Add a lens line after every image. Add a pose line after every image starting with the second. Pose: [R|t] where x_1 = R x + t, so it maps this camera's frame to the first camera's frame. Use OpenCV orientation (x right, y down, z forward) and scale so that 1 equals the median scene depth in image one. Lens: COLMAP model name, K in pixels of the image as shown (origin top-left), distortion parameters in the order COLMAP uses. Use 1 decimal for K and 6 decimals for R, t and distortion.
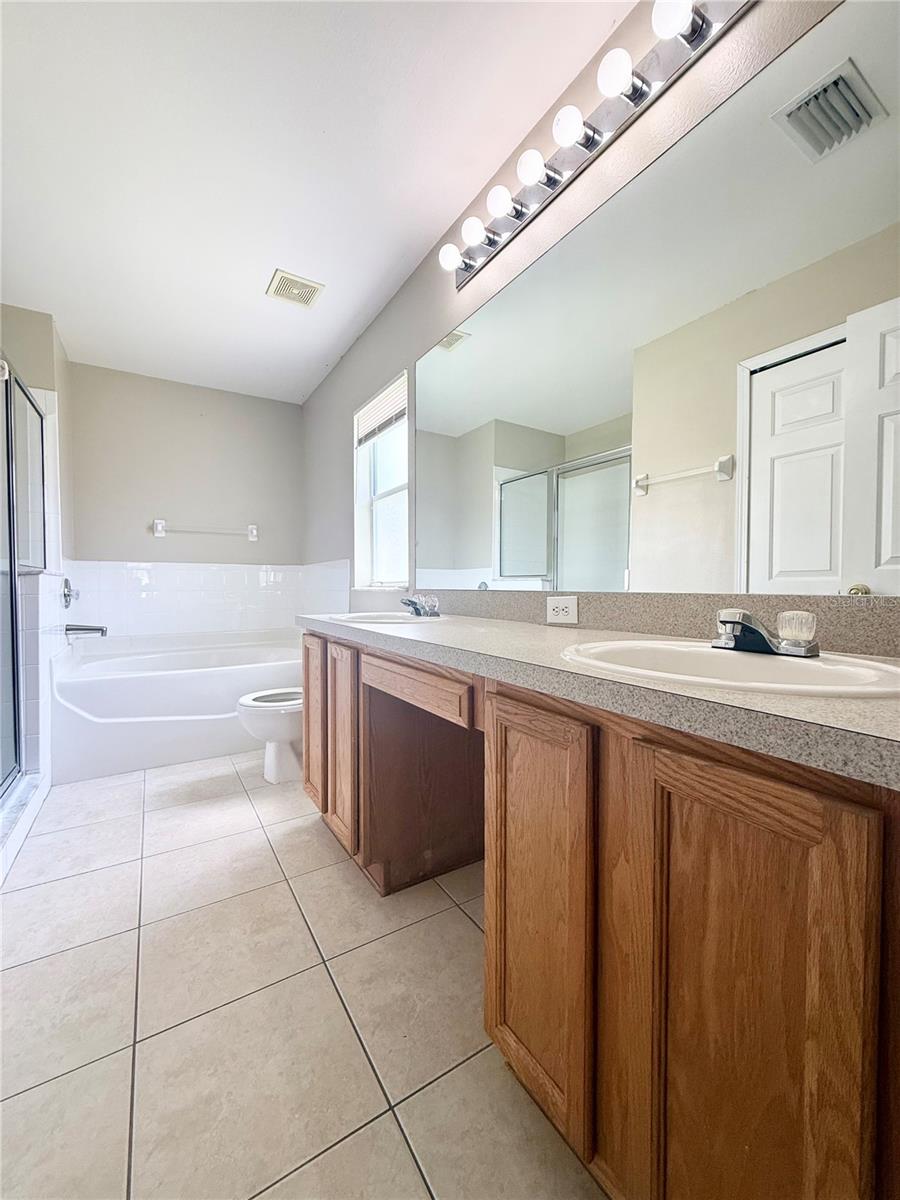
lens RADIAL K [[478.5, 0, 452.7], [0, 478.5, 595.7], [0, 0, 1]] dist [-0.002190, 0.000209]
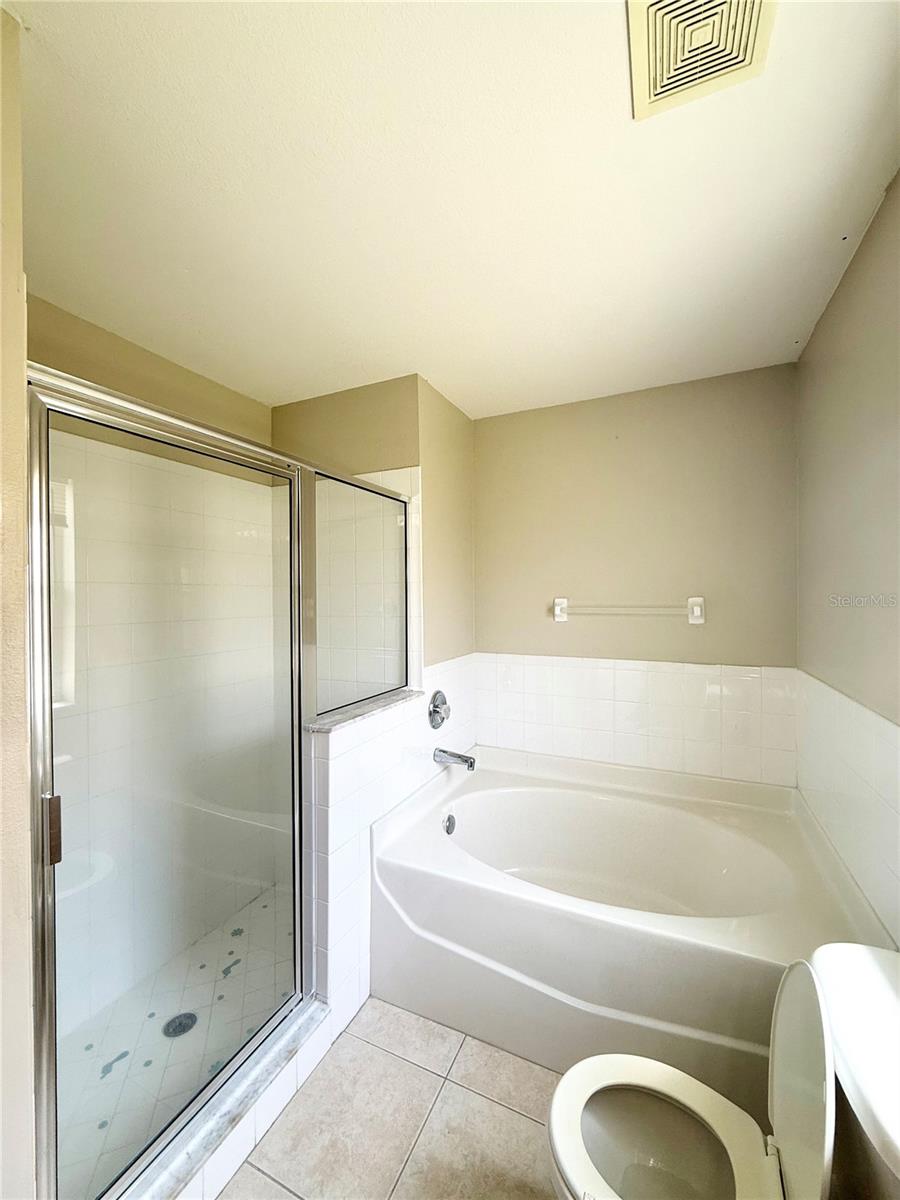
lens RADIAL K [[478.5, 0, 449.1], [0, 478.5, 596.7], [0, 0, 1]] dist [-0.002190, 0.000209]
pose [[0.547654, 0.004659, -0.836692, -0.110095], [-0.019407, 0.999786, -0.007136, -0.174347], [0.836480, 0.020146, 0.547628, 0.522974]]
